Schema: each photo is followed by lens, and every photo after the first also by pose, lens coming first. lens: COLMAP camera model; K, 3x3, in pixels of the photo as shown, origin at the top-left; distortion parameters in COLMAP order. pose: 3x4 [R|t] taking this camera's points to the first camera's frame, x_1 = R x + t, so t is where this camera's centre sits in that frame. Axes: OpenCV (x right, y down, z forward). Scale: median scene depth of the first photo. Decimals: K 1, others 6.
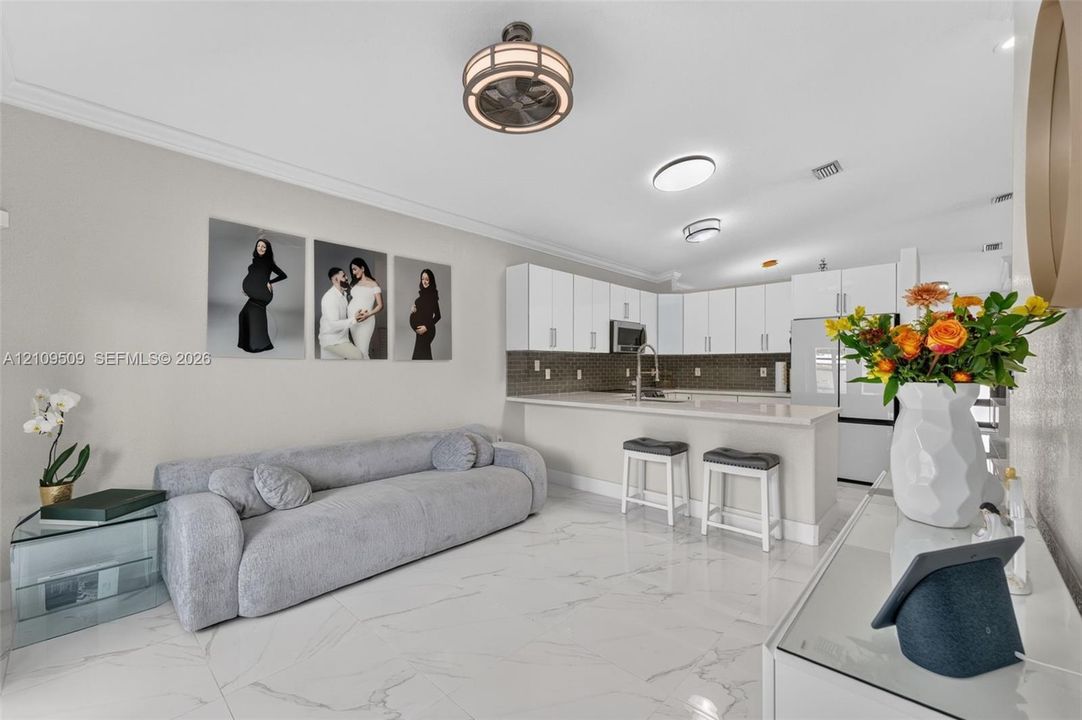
lens RADIAL K [[437.3, 0, 541.0], [0, 437.3, 360.0], [0, 0, 1]] dist [0.000629, -0.000003]
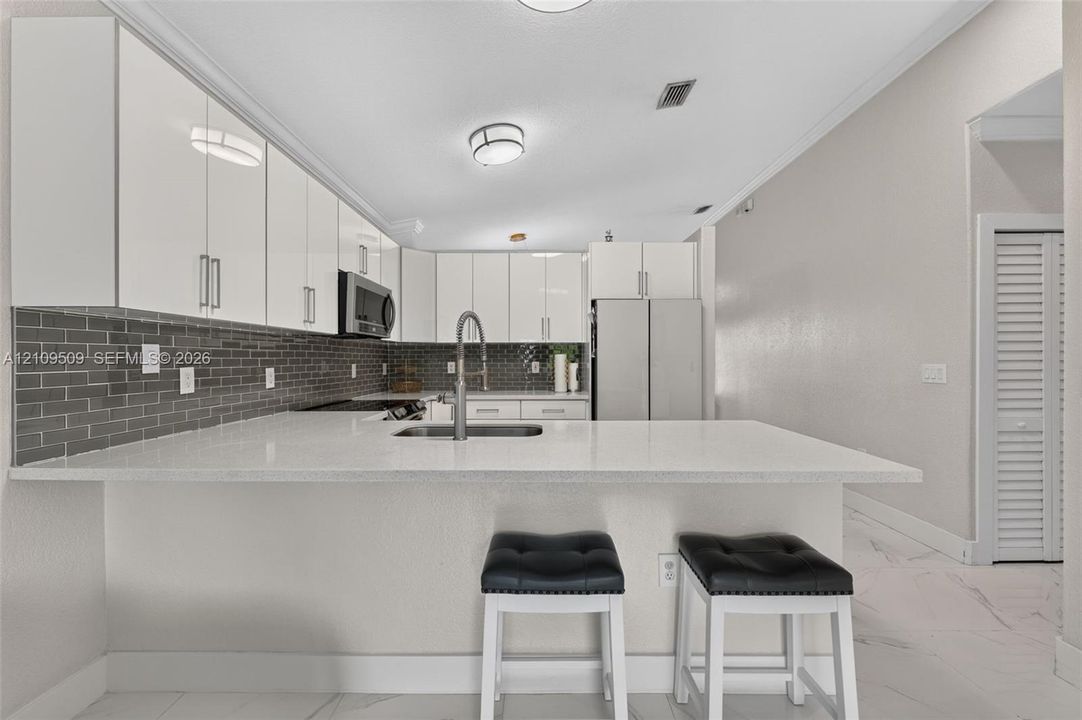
lens RADIAL K [[426.7, 0, 528.1], [0, 426.7, 362.1], [0, 0, 1]] dist [-0.000722, -0.000121]
pose [[0.746955, -0.004112, 0.664862, -0.011159], [-0.009368, 0.999817, 0.016708, 0.007379], [-0.664809, -0.018709, 0.746779, 0.570675]]
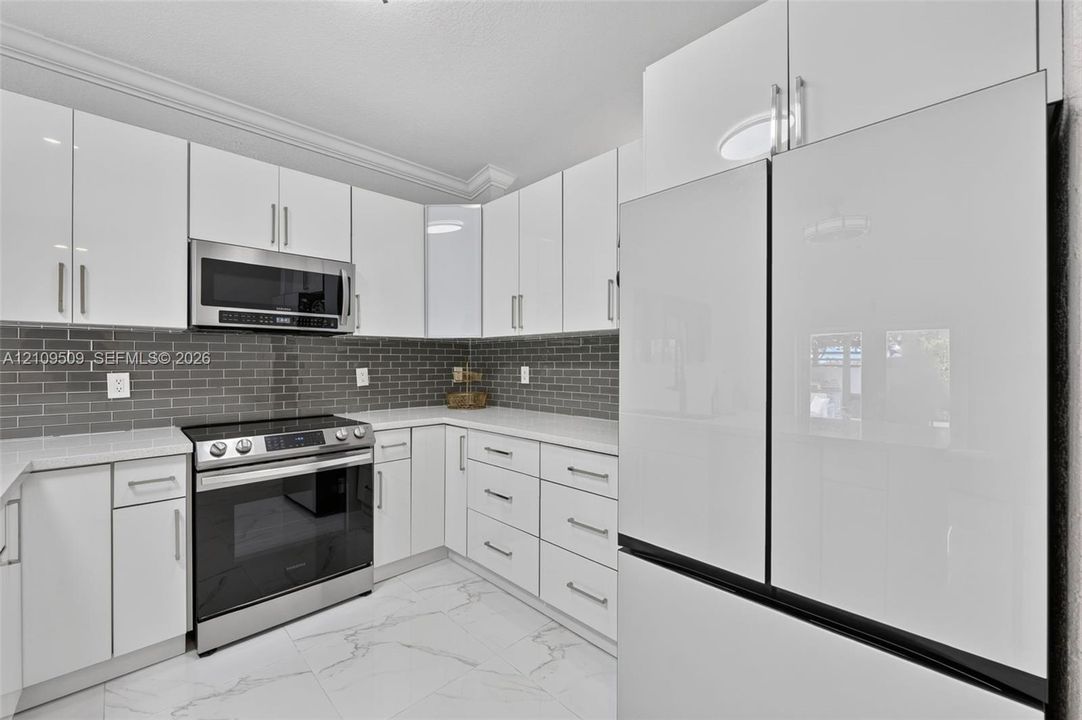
lens RADIAL K [[426.7, 0, 528.1], [0, 426.7, 362.1], [0, 0, 1]] dist [-0.000722, -0.000121]
pose [[0.998677, -0.000236, -0.051423, 0.558067], [0.001023, 0.999883, 0.015276, 0.008888], [0.051413, -0.015309, 0.998560, 0.773687]]
